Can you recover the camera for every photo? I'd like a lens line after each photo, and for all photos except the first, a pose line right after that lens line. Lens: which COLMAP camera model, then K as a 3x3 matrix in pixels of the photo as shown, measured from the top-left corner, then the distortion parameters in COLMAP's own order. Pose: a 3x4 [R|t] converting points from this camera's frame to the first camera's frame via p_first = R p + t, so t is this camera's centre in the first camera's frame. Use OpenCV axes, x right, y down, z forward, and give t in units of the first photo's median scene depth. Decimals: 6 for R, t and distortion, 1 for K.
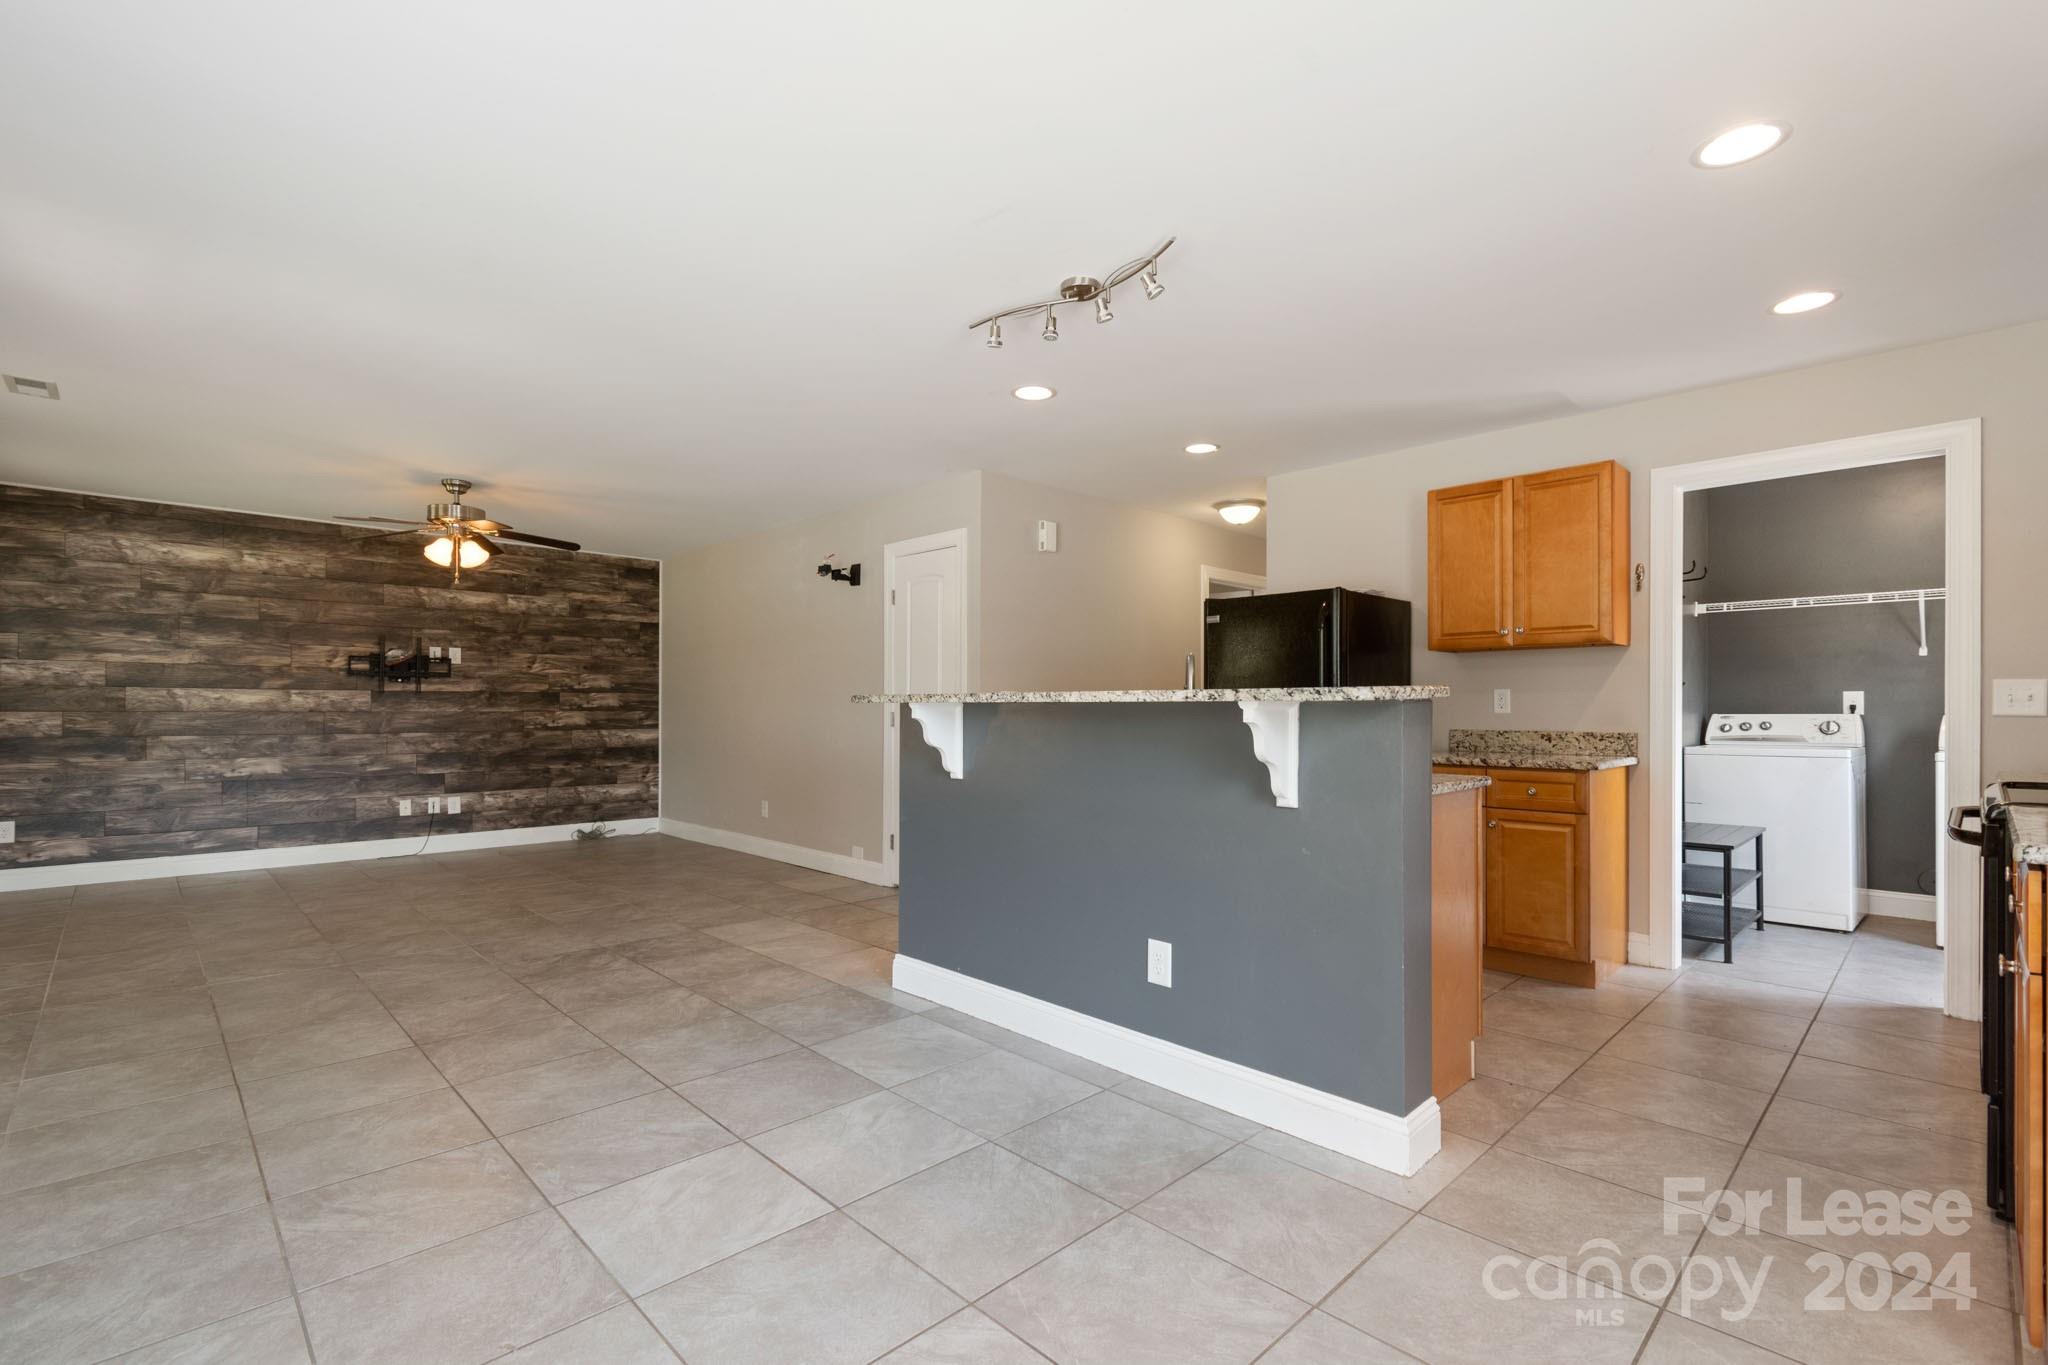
lens RADIAL K [[920.2, 0, 1031.8], [0, 920.2, 715.8], [0, 0, 1]] dist [0.003098, -0.001316]
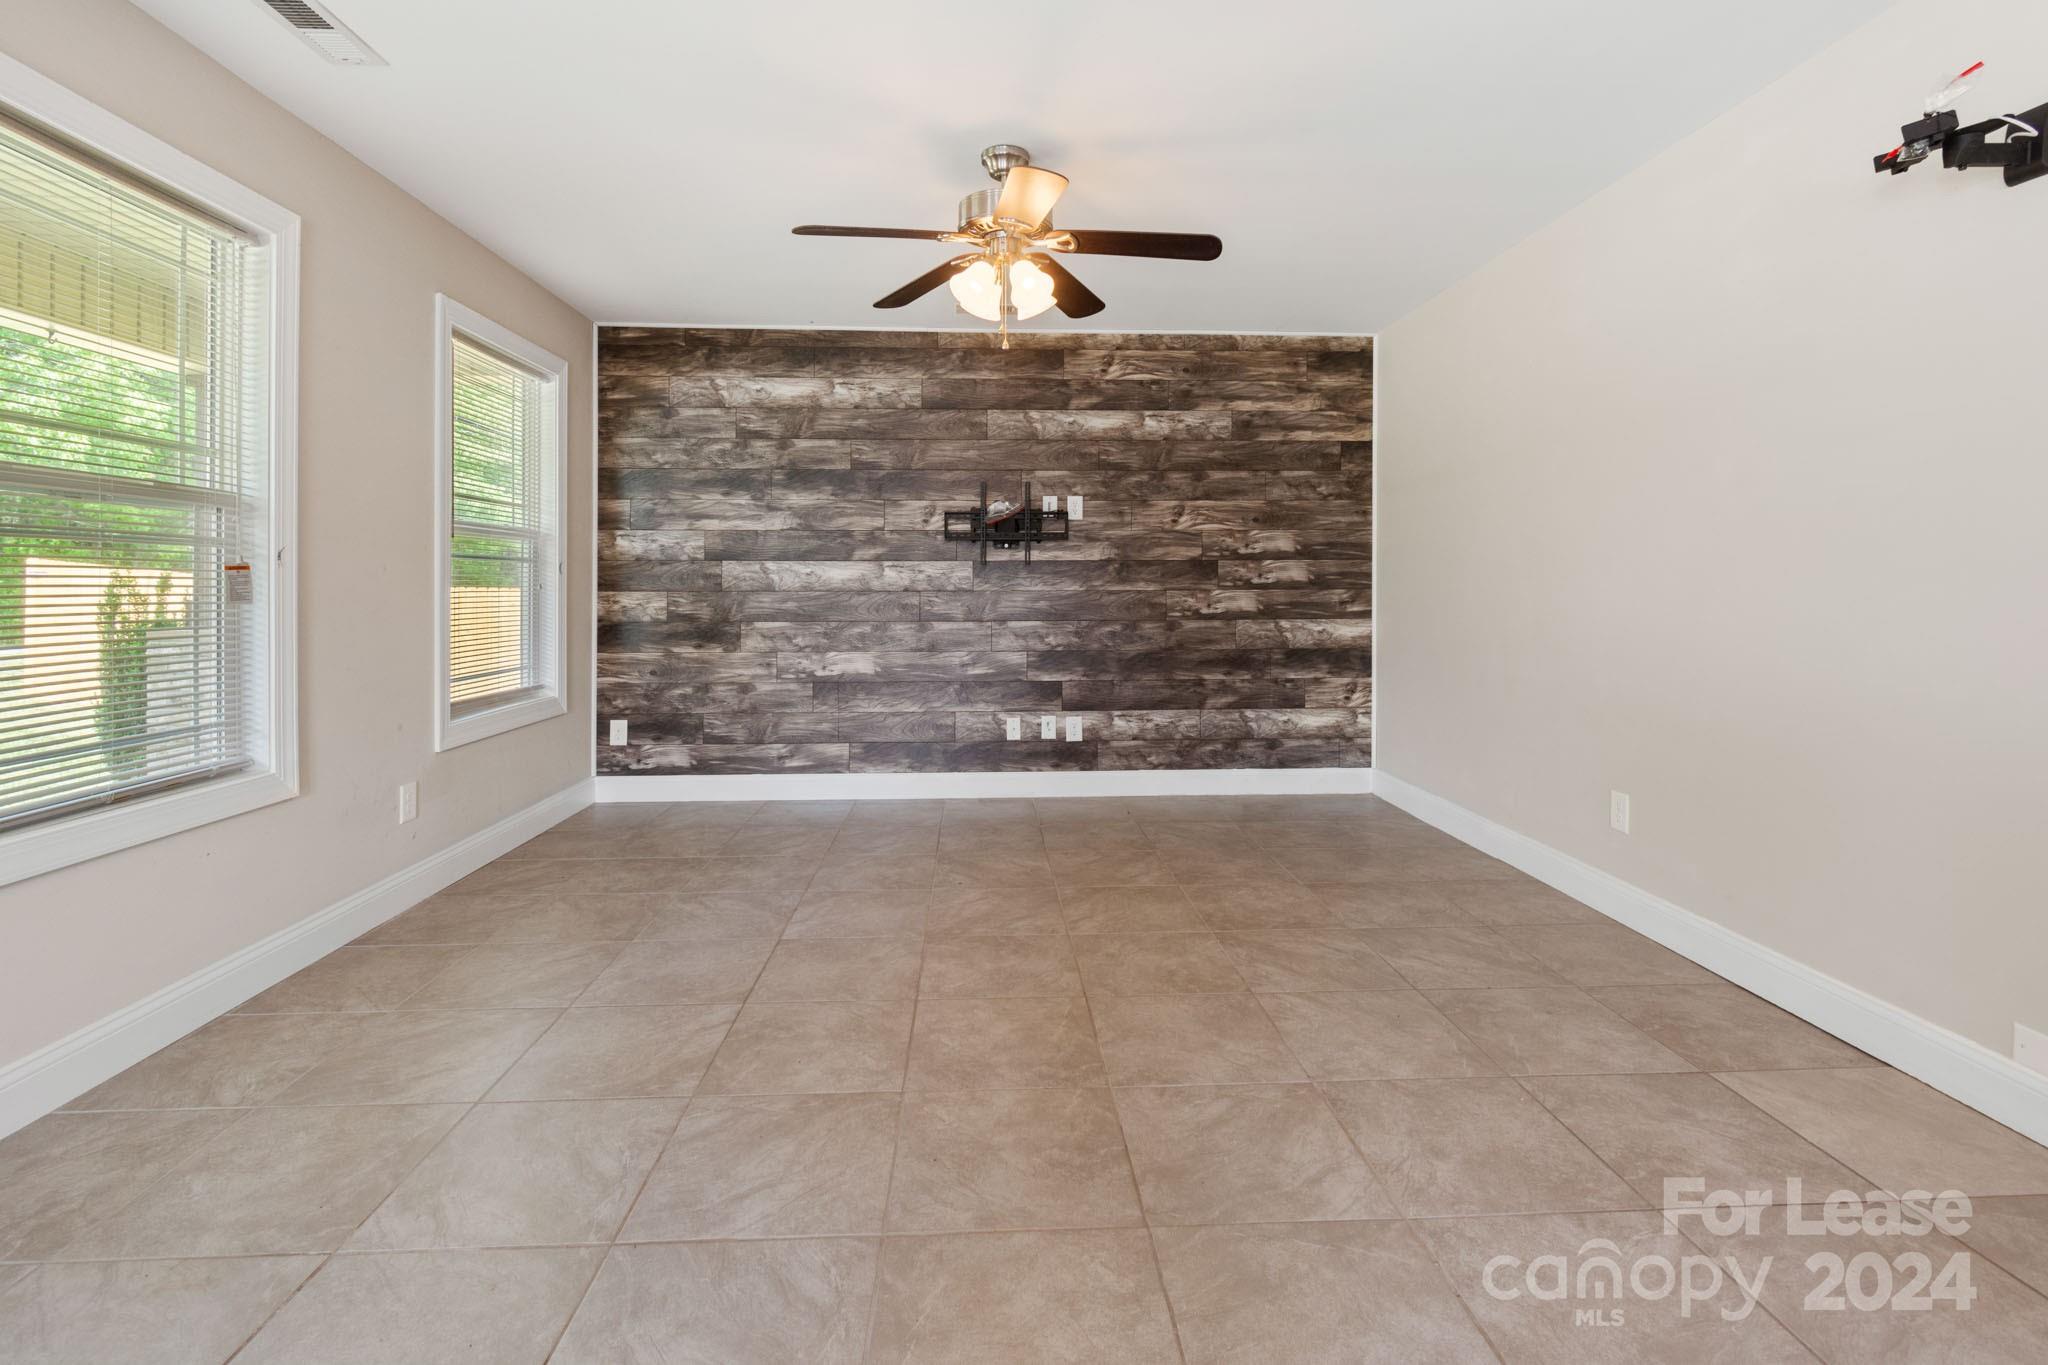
lens RADIAL K [[920.2, 0, 1018.0], [0, 920.2, 587.9], [0, 0, 1]] dist [0.003098, -0.001316]
pose [[0.740760, -0.002732, -0.671764, -0.243708], [-0.000999, 0.999986, -0.005169, -0.003546], [0.671769, 0.004500, 0.740747, 0.565144]]
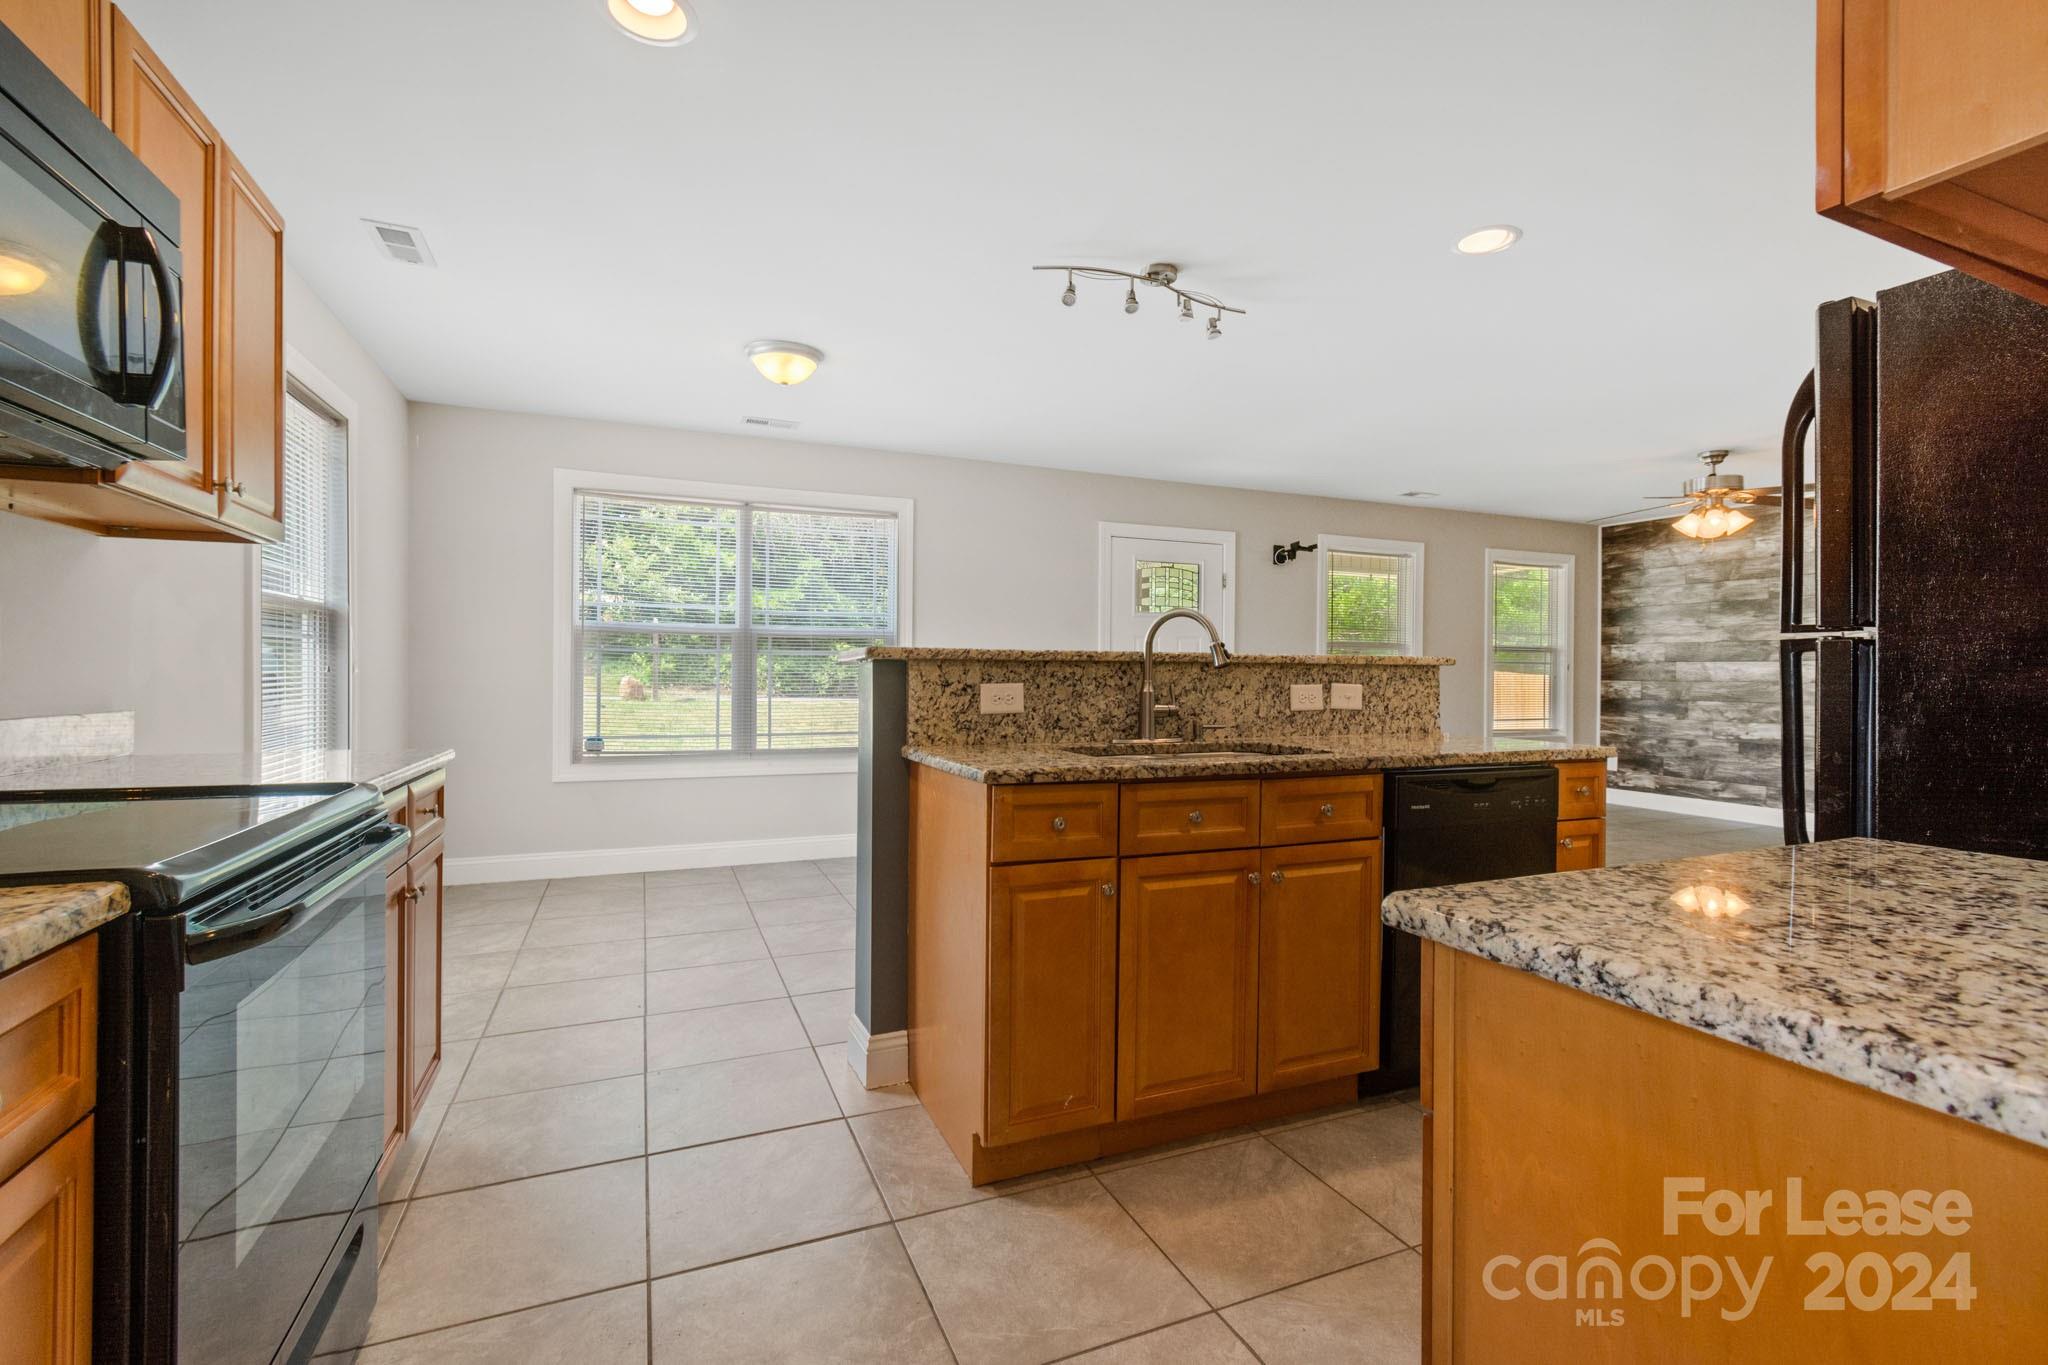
lens RADIAL K [[920.2, 0, 1028.5], [0, 920.2, 668.7], [0, 0, 1]] dist [0.003098, -0.001316]
pose [[-0.362431, -0.009555, -0.931962, 0.535682], [-0.013799, 0.999893, -0.004885, -0.002985], [0.931909, 0.011090, -0.362524, 0.610773]]
